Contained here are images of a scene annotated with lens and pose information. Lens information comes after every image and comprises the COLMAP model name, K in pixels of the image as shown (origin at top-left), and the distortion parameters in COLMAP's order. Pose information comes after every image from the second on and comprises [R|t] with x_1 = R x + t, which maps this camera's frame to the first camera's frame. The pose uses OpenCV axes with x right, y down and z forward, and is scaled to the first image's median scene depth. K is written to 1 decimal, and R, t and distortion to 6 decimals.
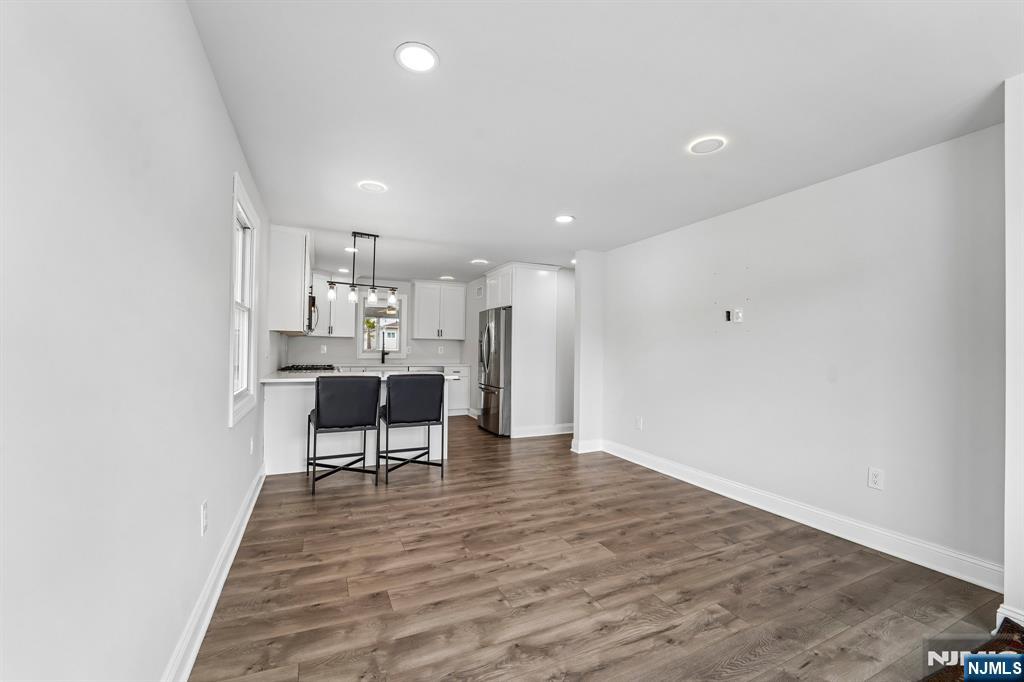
lens RADIAL K [[419.8, 0, 512.9], [0, 419.8, 342.2], [0, 0, 1]] dist [-0.020692, -0.001504]
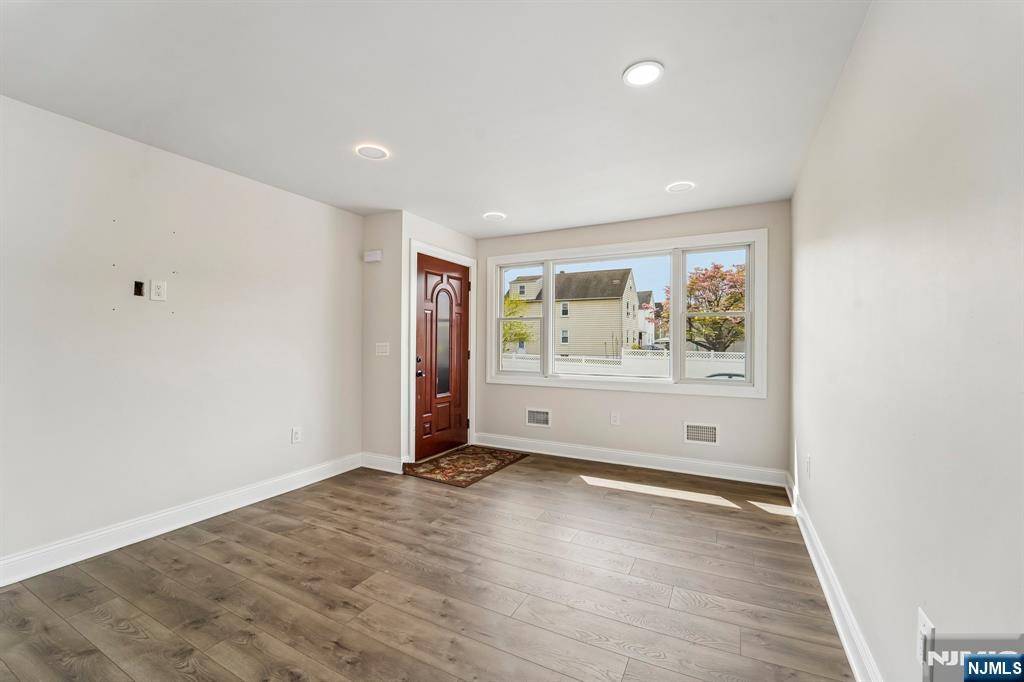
lens RADIAL K [[419.8, 0, 512.4], [0, 419.8, 342.3], [0, 0, 1]] dist [-0.020692, -0.001504]
pose [[-0.607677, -0.015930, 0.794024, -0.495114], [-0.023685, 0.999718, 0.001930, 0.013298], [-0.793831, -0.017633, -0.607883, 1.060803]]
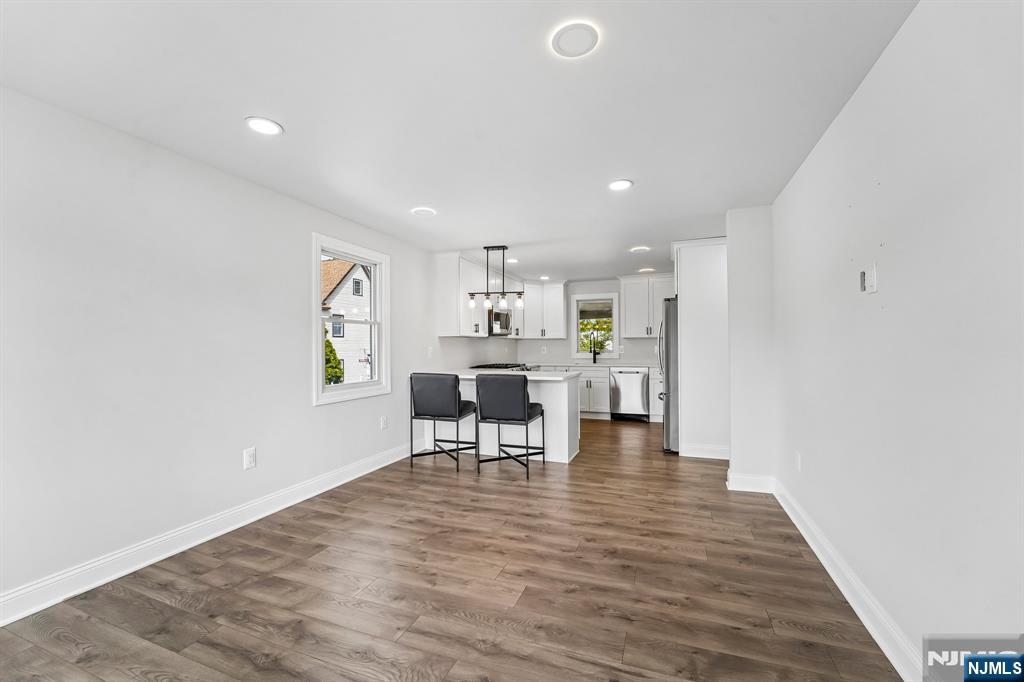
lens RADIAL K [[419.8, 0, 512.3], [0, 419.8, 343.3], [0, 0, 1]] dist [-0.020692, -0.001504]
pose [[0.697726, -0.022298, -0.716017, 0.666419], [0.025282, 0.999659, -0.006495, 0.008951], [0.715918, -0.013570, 0.698052, 0.360221]]
